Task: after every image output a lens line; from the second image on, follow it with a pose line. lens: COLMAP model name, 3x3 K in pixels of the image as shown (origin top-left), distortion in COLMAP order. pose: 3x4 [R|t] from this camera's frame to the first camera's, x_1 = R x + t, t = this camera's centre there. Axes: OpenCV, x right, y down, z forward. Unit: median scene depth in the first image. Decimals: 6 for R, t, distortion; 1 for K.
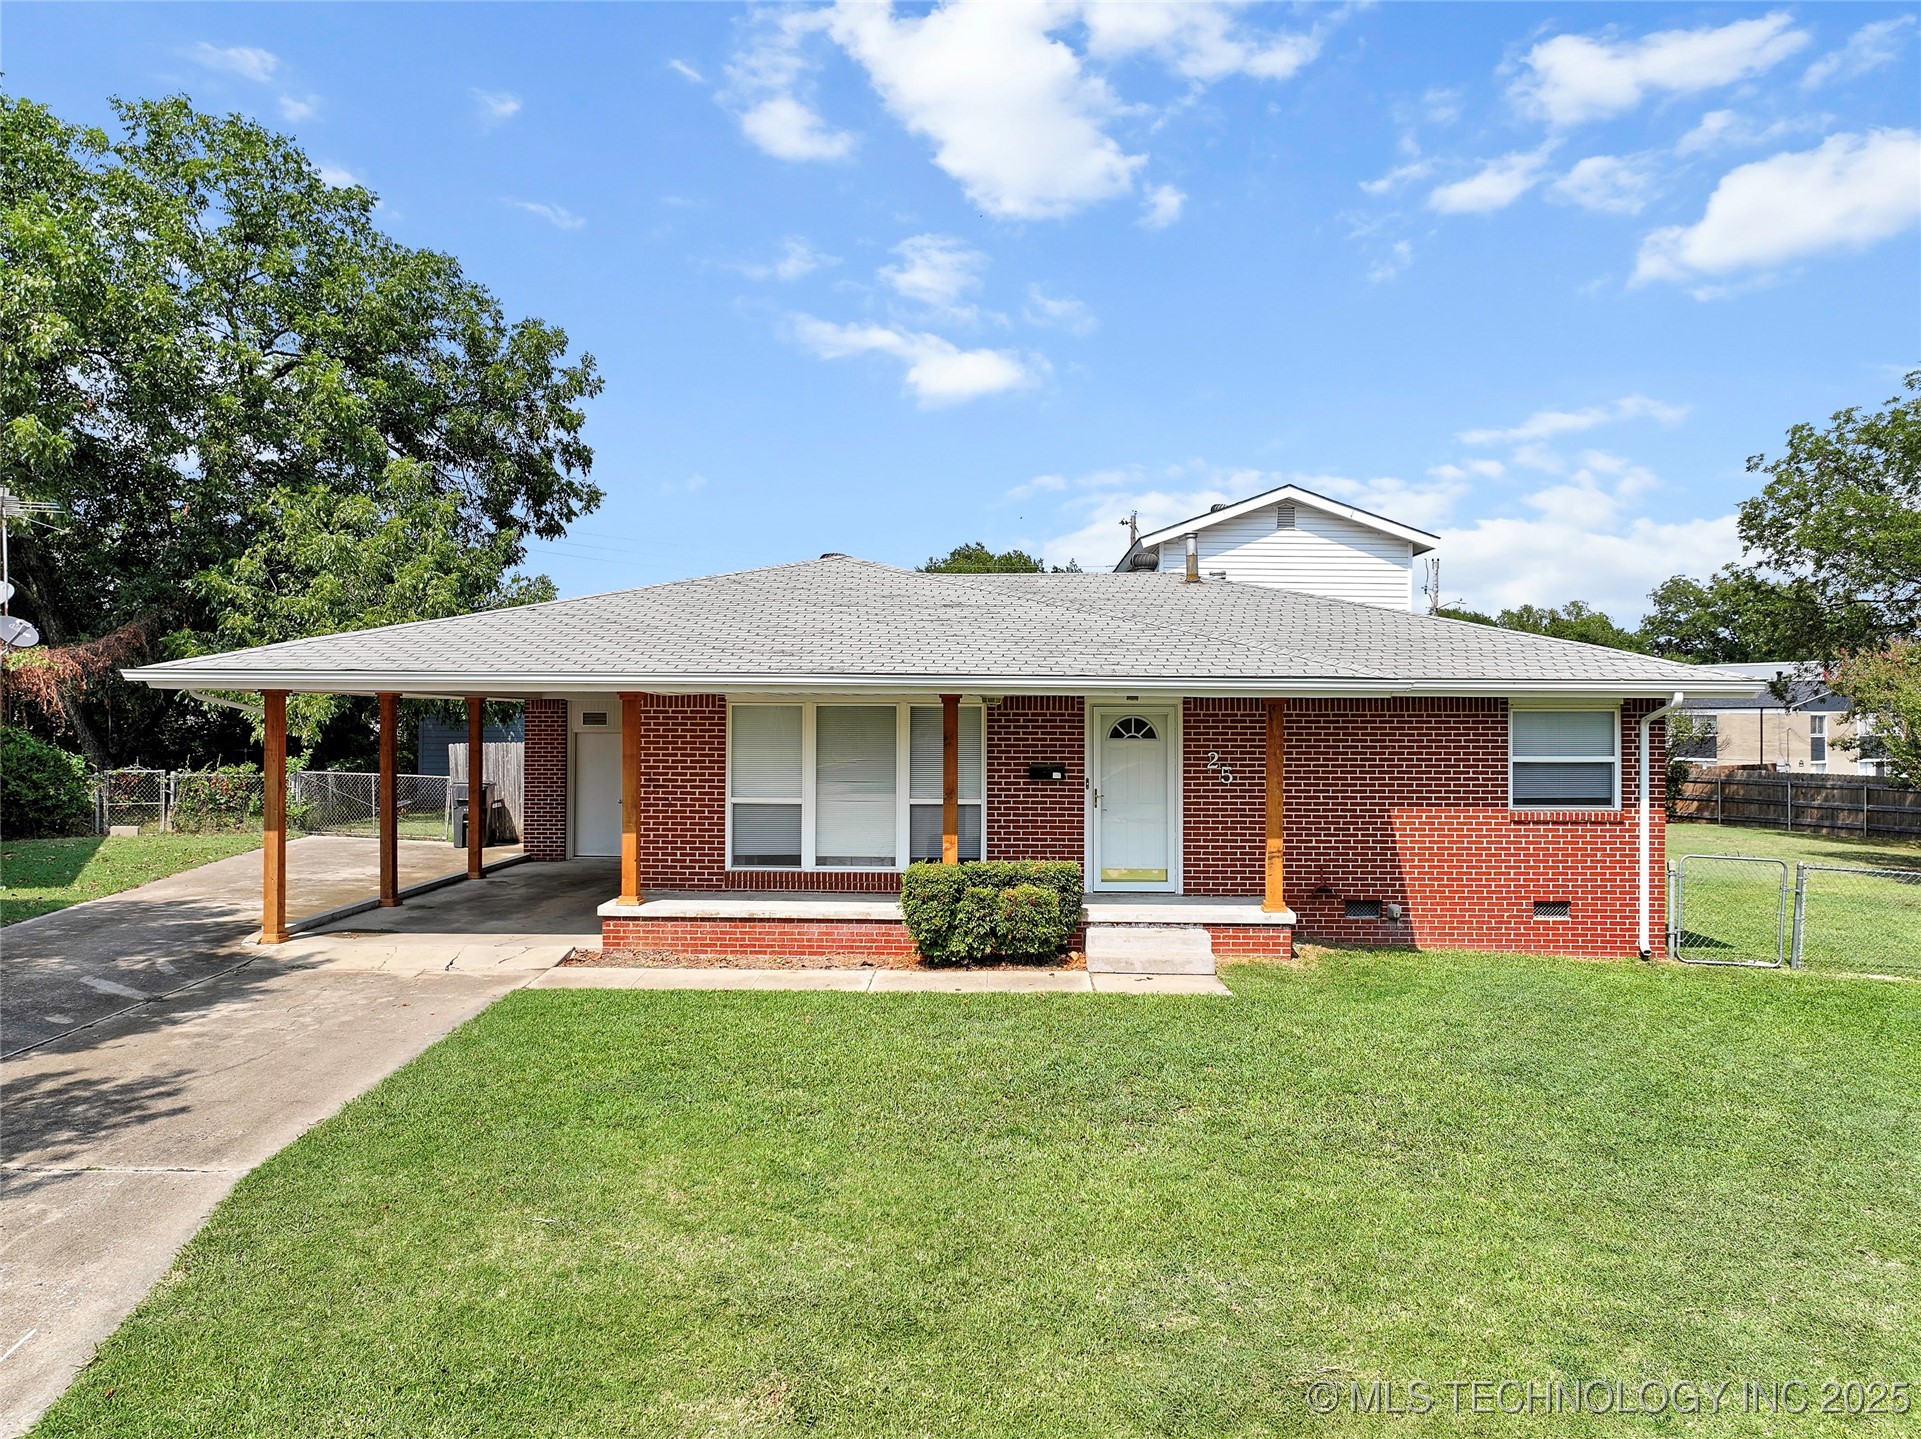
lens RADIAL K [[1352.0, 0, 960.5], [0, 1352.0, 719.5], [0, 0, 1]] dist [0.004168, 0.008383]
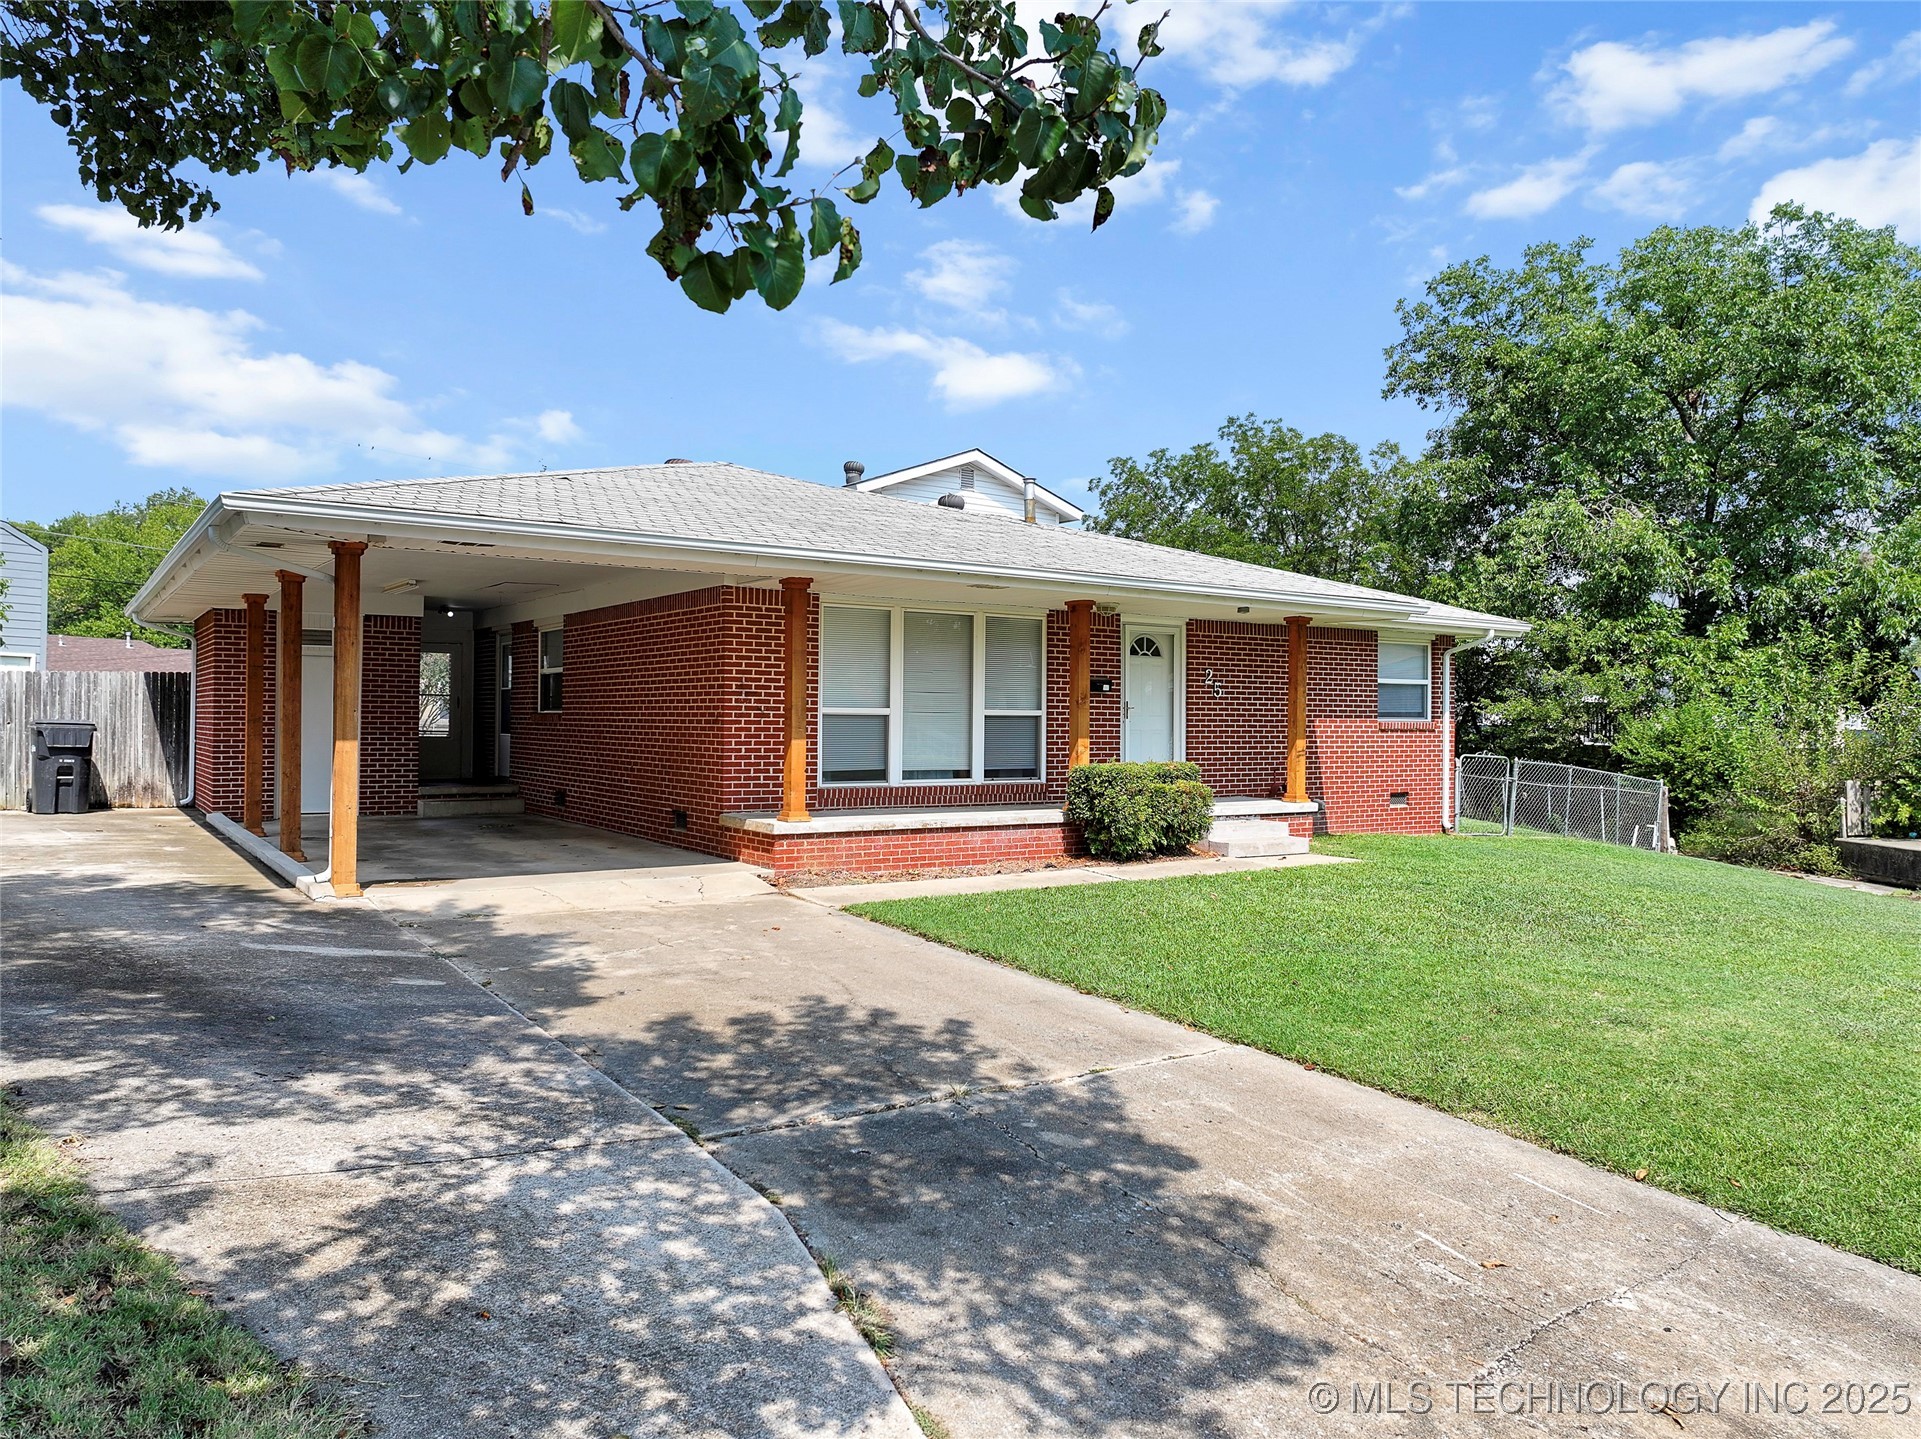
lens RADIAL K [[1351.7, 0, 962.8], [0, 1351.7, 712.3], [0, 0, 1]] dist [0.004028, -0.000400]
pose [[0.806396, 0.006467, 0.591340, -0.647947], [-0.005158, 0.999979, -0.003903, 0.065950], [-0.591353, 0.000098, 0.806413, 0.216667]]
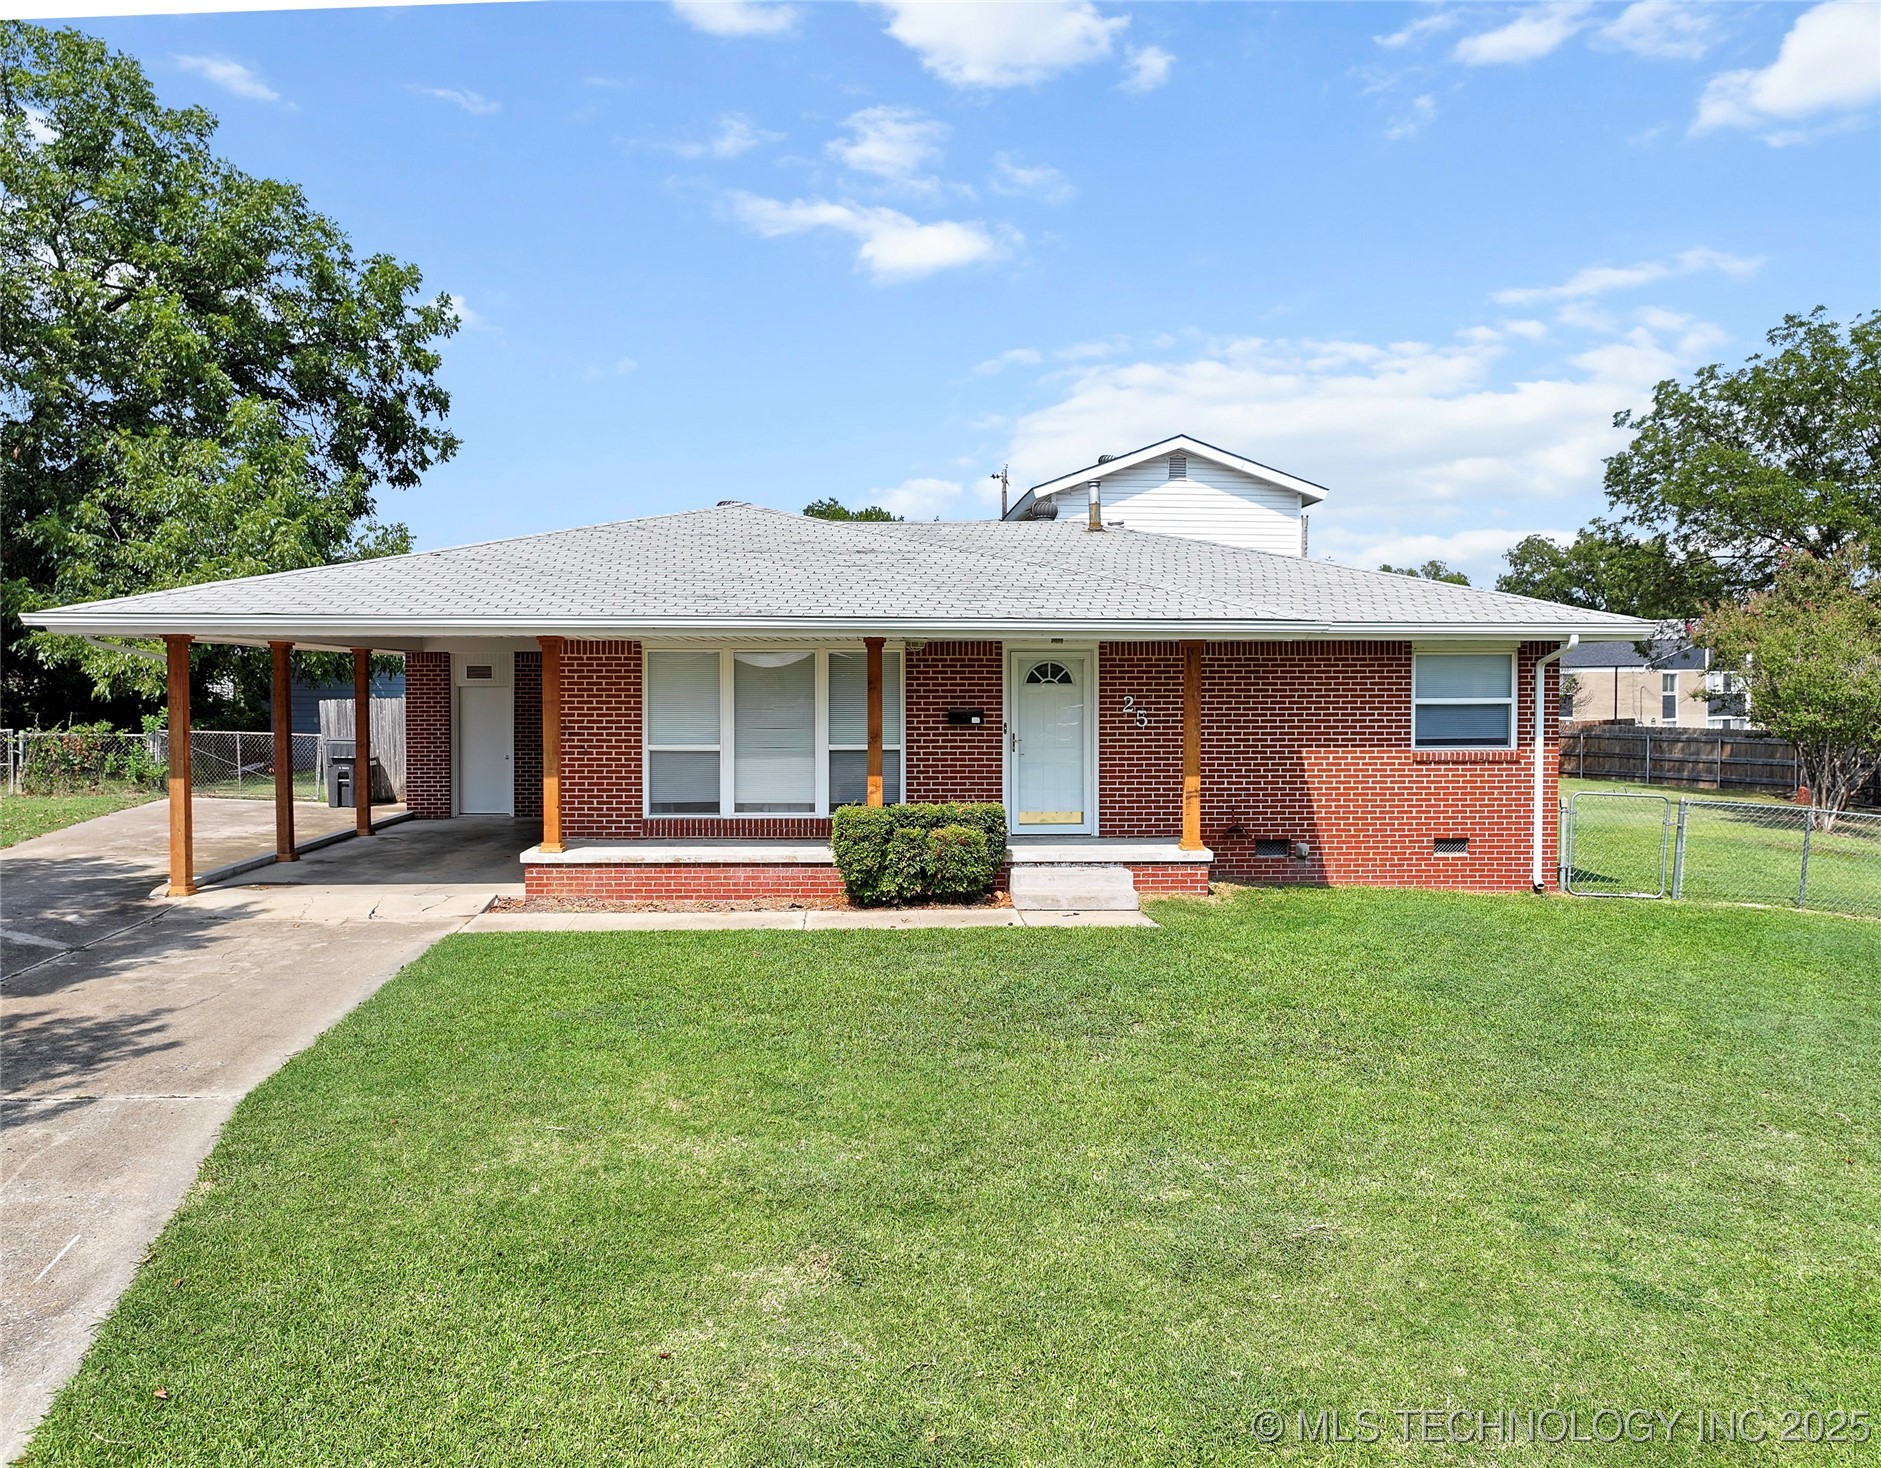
lens RADIAL K [[1402.5, 0, 901.4], [0, 1402.5, 742.0], [0, 0, 1]] dist [0.012857, -0.011099]
pose [[0.997664, -0.007642, 0.067880, -0.055447], [0.004876, 0.999155, 0.040821, 0.014910], [-0.068135, -0.040395, 0.996858, -0.039788]]
